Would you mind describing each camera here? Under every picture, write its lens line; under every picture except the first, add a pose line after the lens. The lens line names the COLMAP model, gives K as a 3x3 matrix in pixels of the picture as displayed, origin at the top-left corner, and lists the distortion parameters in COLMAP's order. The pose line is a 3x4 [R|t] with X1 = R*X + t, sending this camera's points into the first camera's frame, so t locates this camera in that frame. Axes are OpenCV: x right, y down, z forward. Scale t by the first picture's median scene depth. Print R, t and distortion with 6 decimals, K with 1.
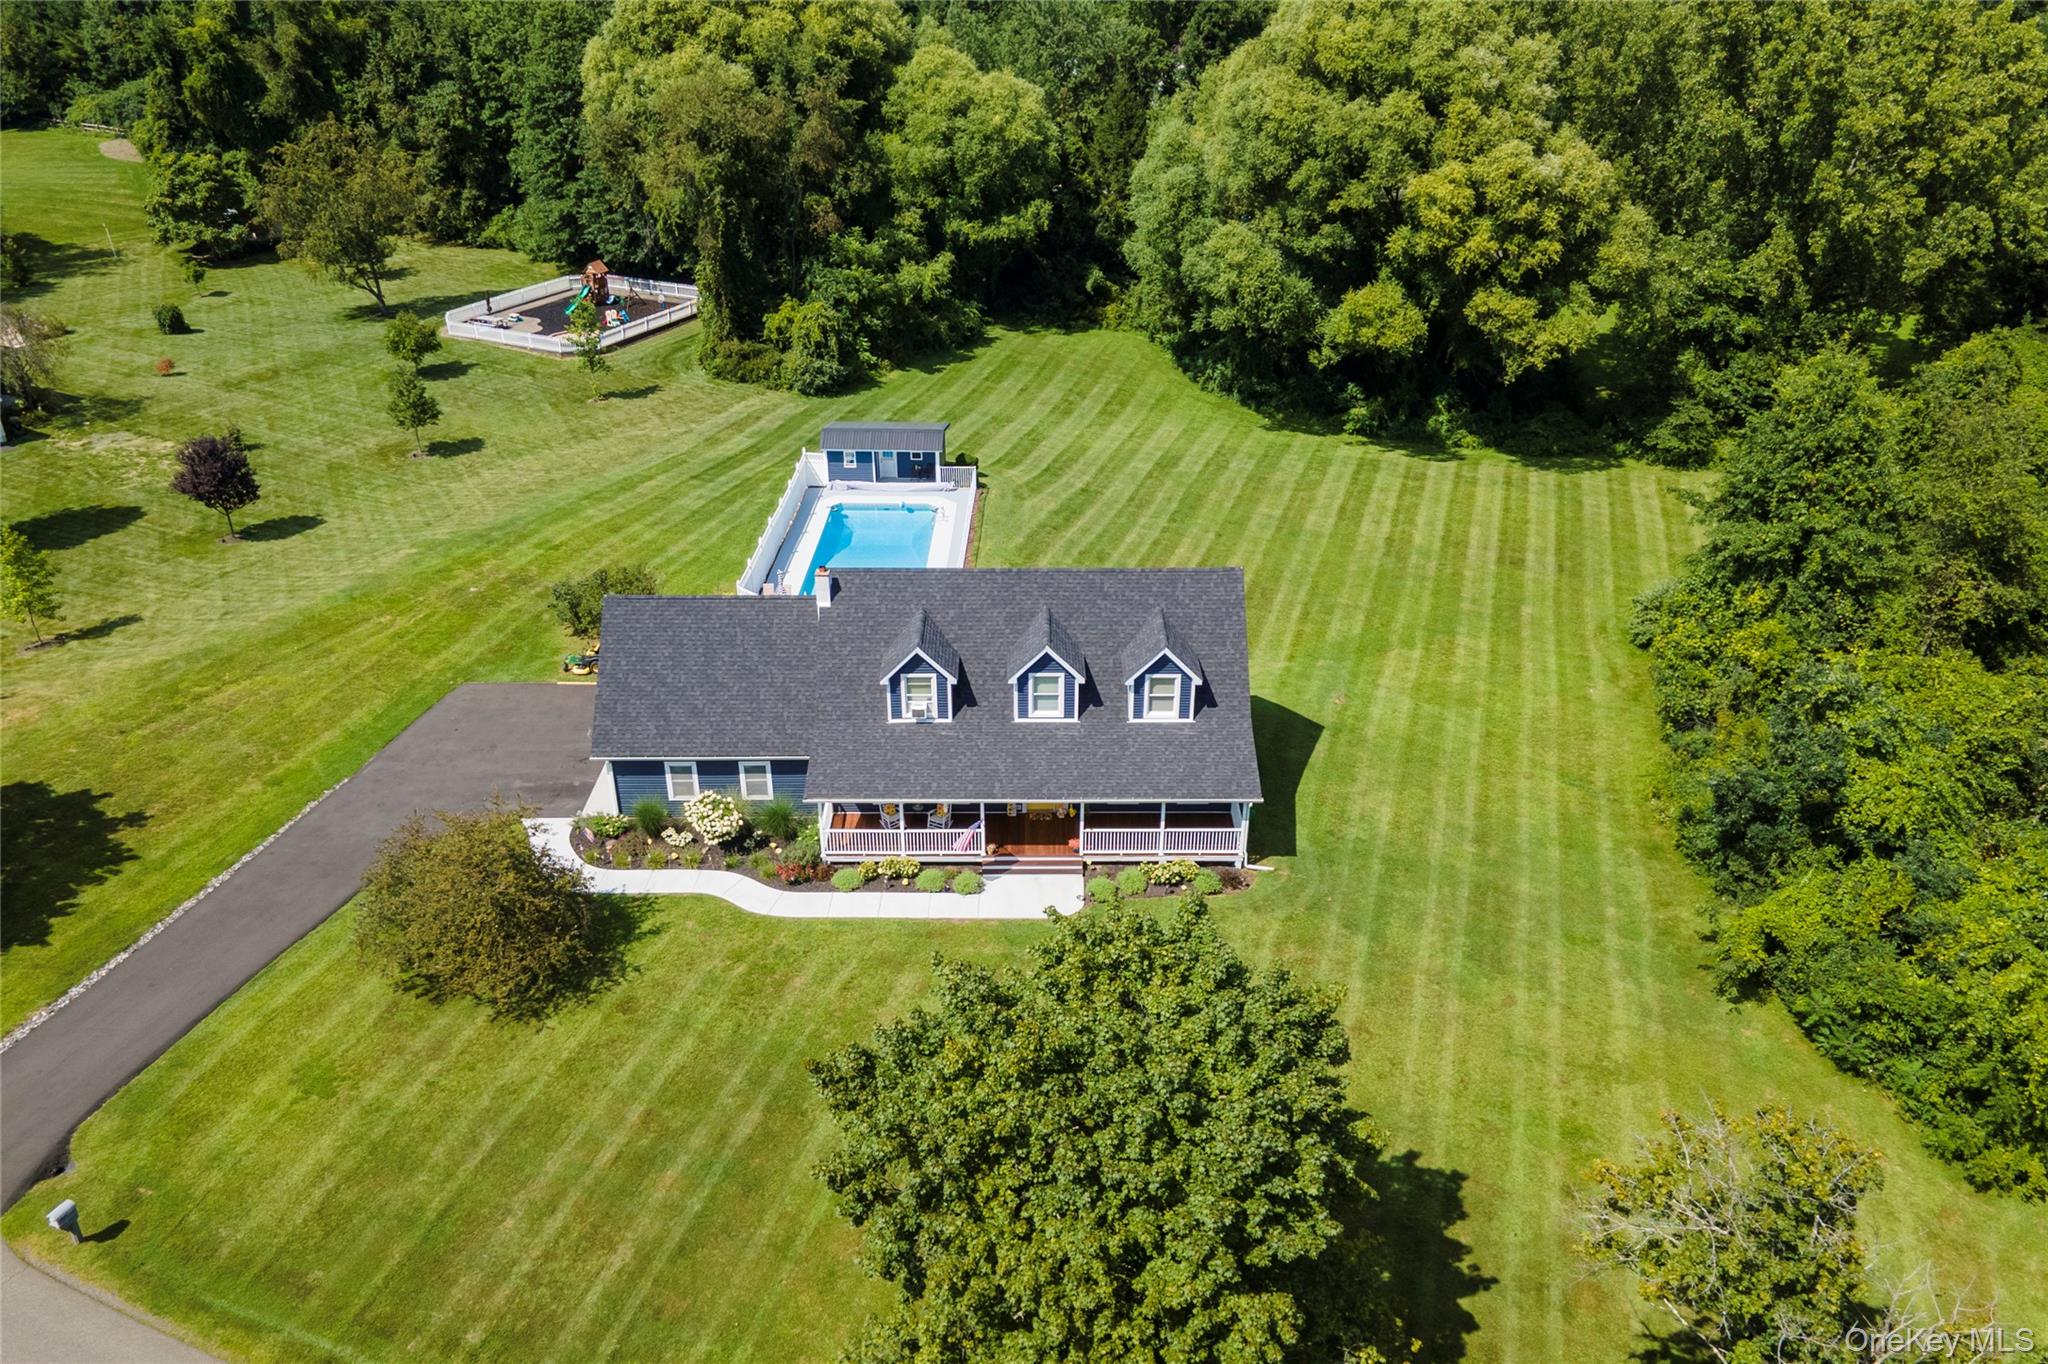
lens RADIAL K [[1490.6, 0, 1019.3], [0, 1490.6, 684.5], [0, 0, 1]] dist [0.019321, 0.037796]
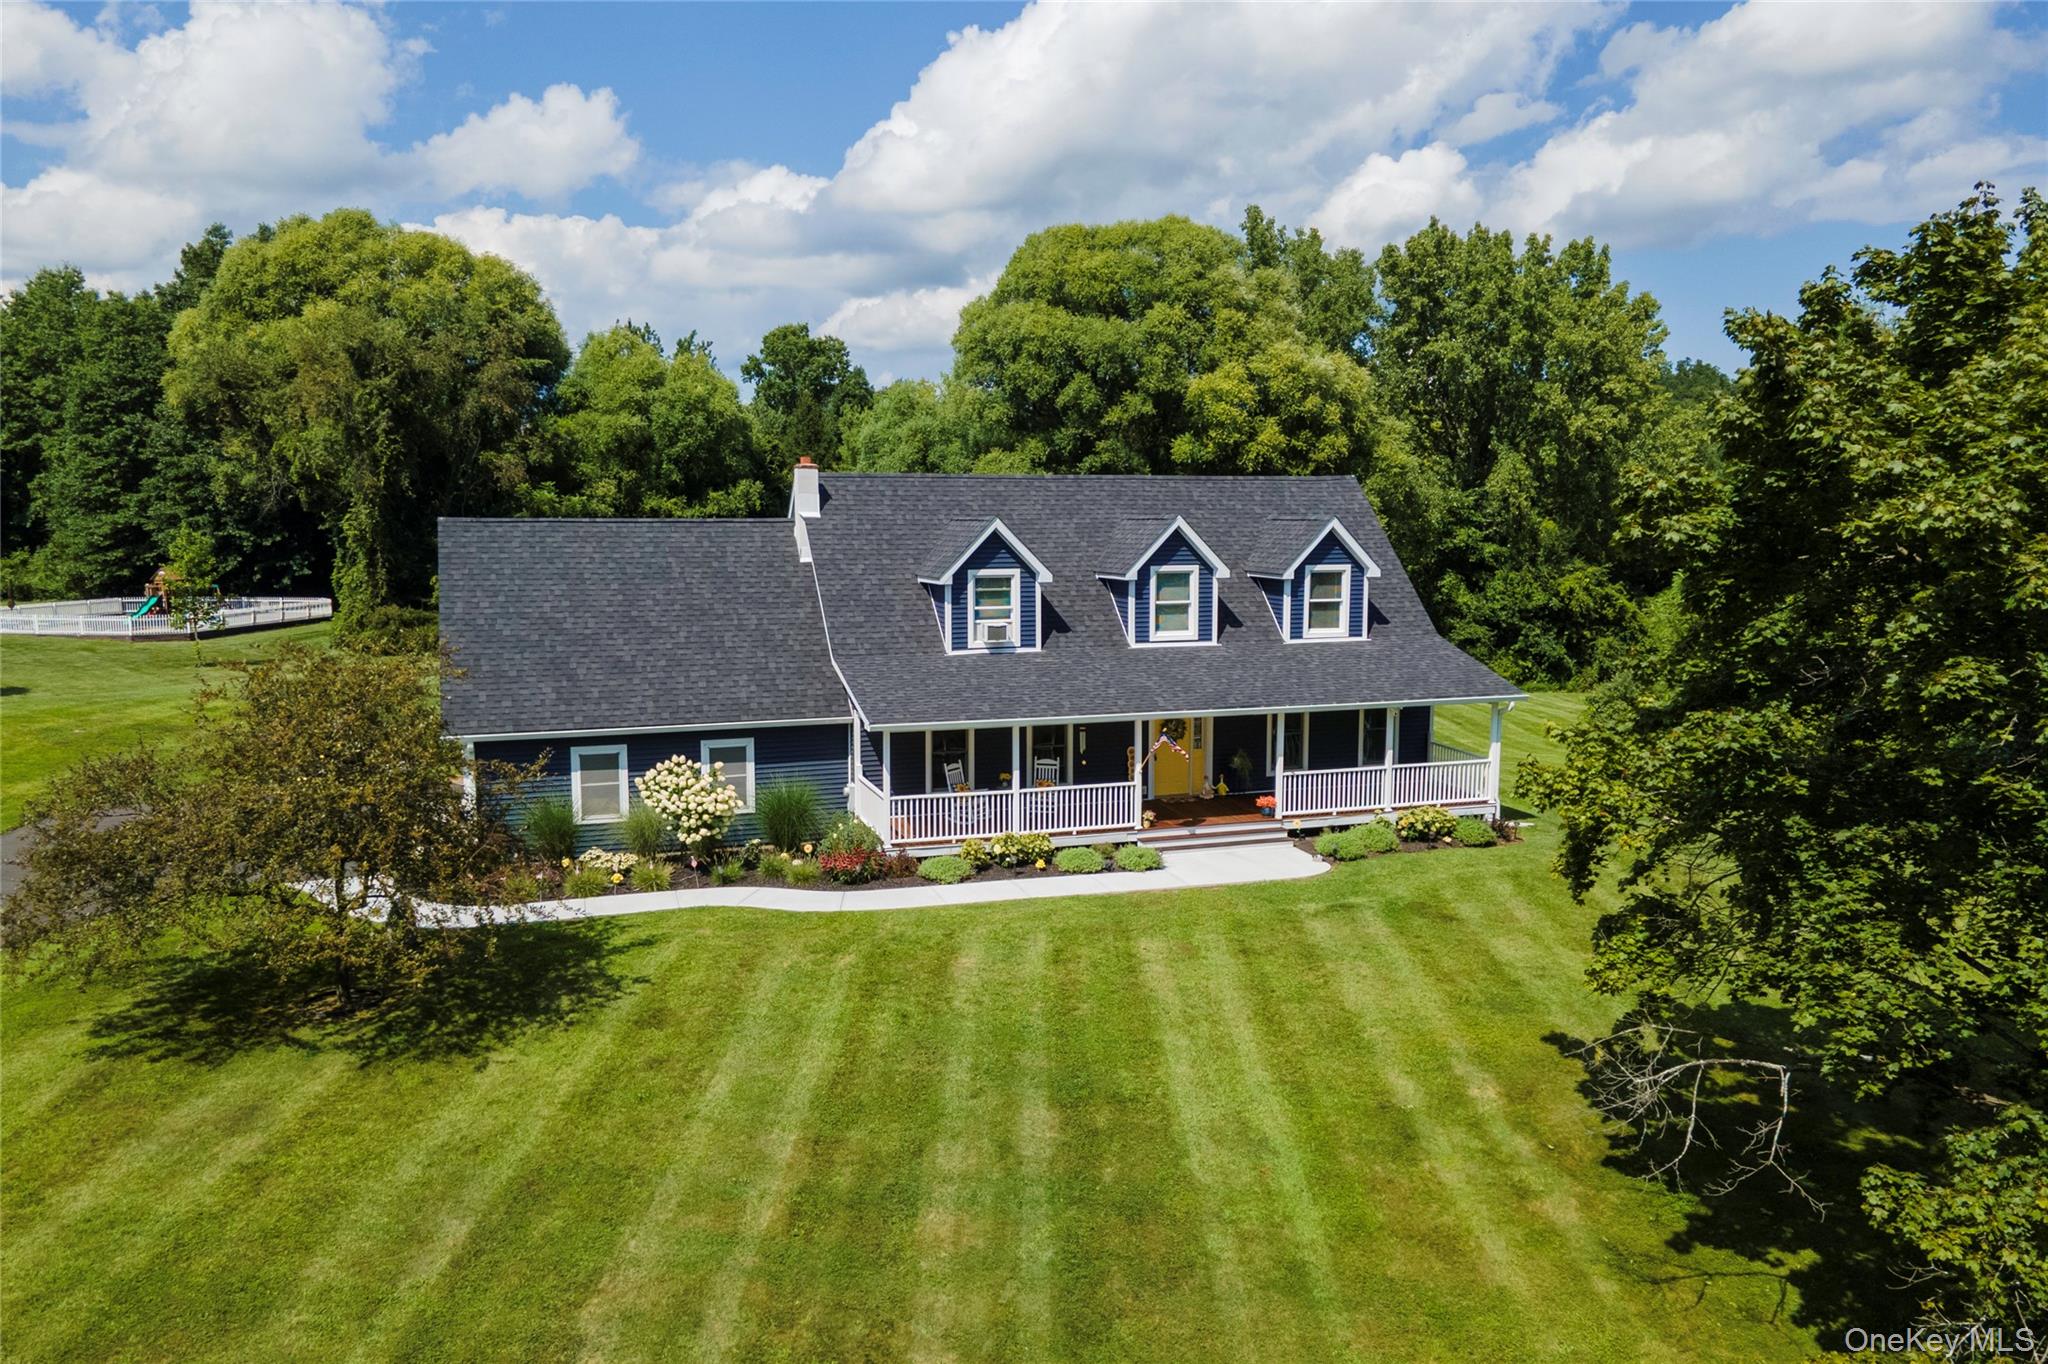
lens RADIAL K [[1490.6, 0, 1027.1], [0, 1490.6, 686.2], [0, 0, 1]] dist [0.019321, 0.037796]
pose [[0.945201, -0.037264, 0.324354, -0.149606], [0.152858, 0.928363, -0.338786, 0.147123], [-0.288494, 0.369801, 0.883186, 0.248021]]
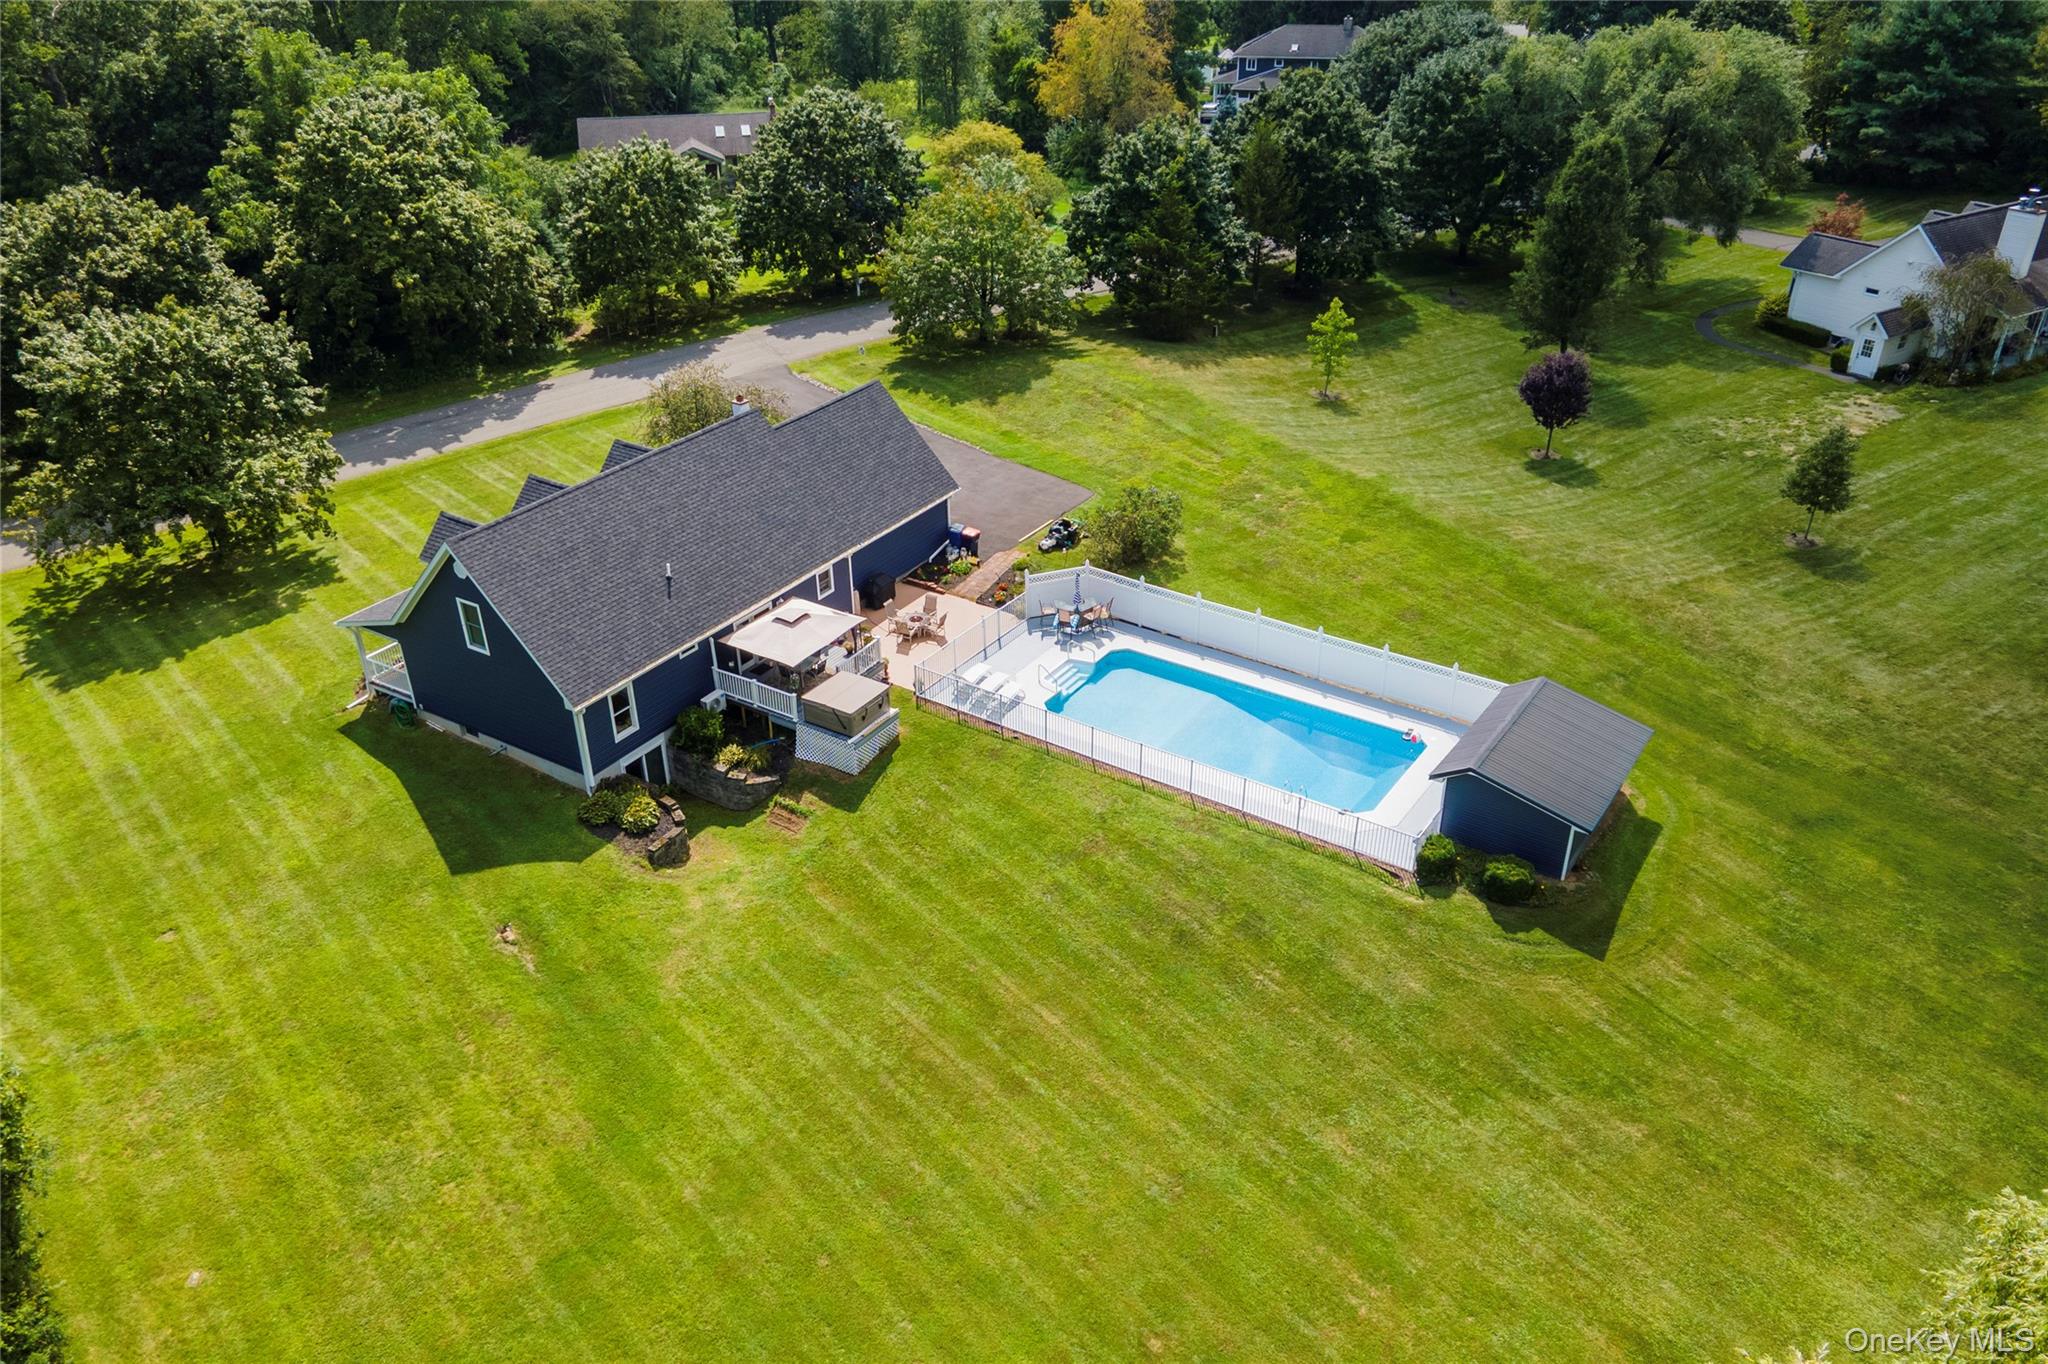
lens RADIAL K [[1490.6, 0, 1033.8], [0, 1490.6, 676.6], [0, 0, 1]] dist [0.019321, 0.037796]
pose [[-0.519170, 0.421118, -0.743722, 0.423681], [-0.401862, 0.647713, 0.647282, -0.461199], [0.754301, 0.634923, -0.167042, 0.878392]]
